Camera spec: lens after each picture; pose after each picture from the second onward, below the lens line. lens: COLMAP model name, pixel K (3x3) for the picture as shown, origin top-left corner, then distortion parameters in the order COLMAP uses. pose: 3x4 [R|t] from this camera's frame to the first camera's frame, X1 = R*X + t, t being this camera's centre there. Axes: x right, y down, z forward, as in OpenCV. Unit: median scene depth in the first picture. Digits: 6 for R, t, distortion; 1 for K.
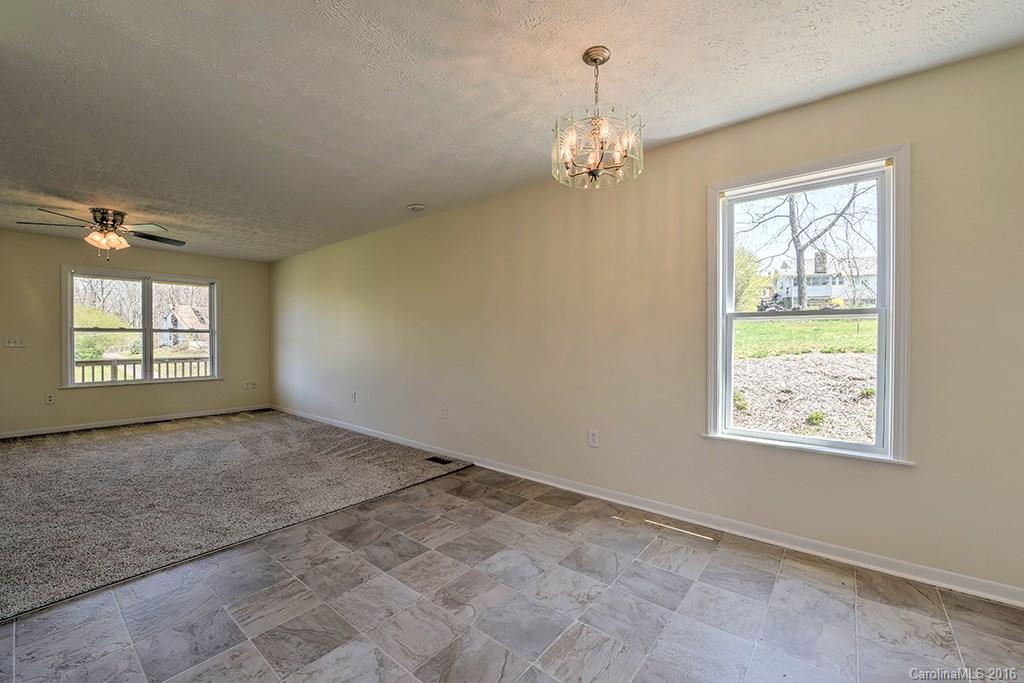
lens RADIAL K [[417.2, 0, 515.2], [0, 417.2, 344.7], [0, 0, 1]] dist [-0.009805, -0.000404]
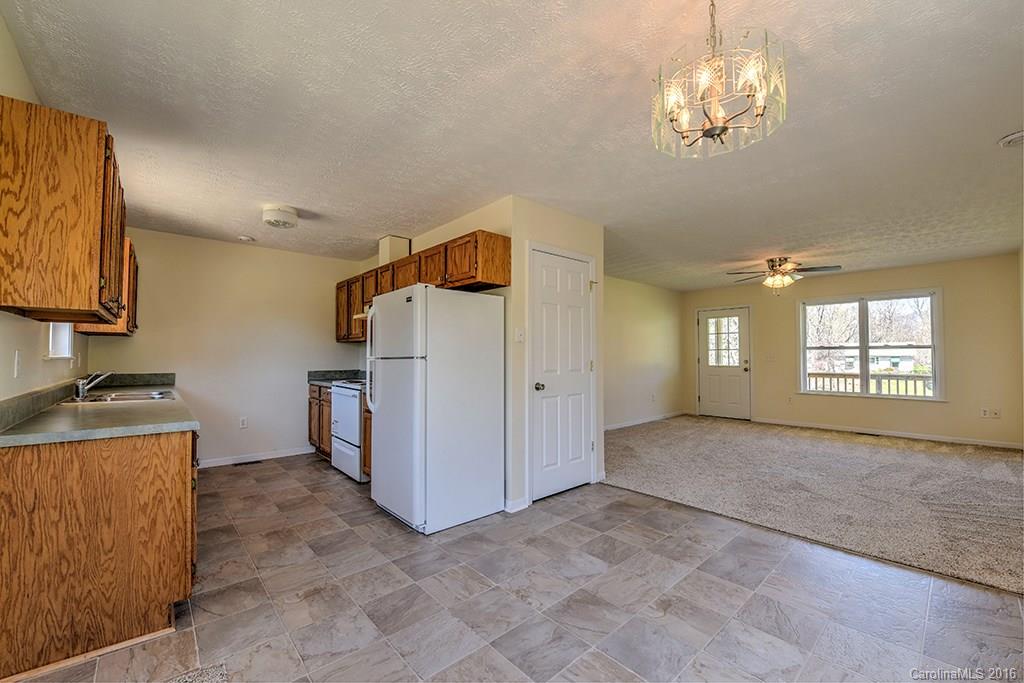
lens RADIAL K [[410.5, 0, 510.0], [0, 410.5, 345.3], [0, 0, 1]] dist [-0.015308, -0.000916]
pose [[-0.160127, -0.024149, -0.986801, 0.318465], [-0.011333, 0.999680, -0.022625, -0.006771], [0.987031, 0.007561, -0.160349, 0.286390]]
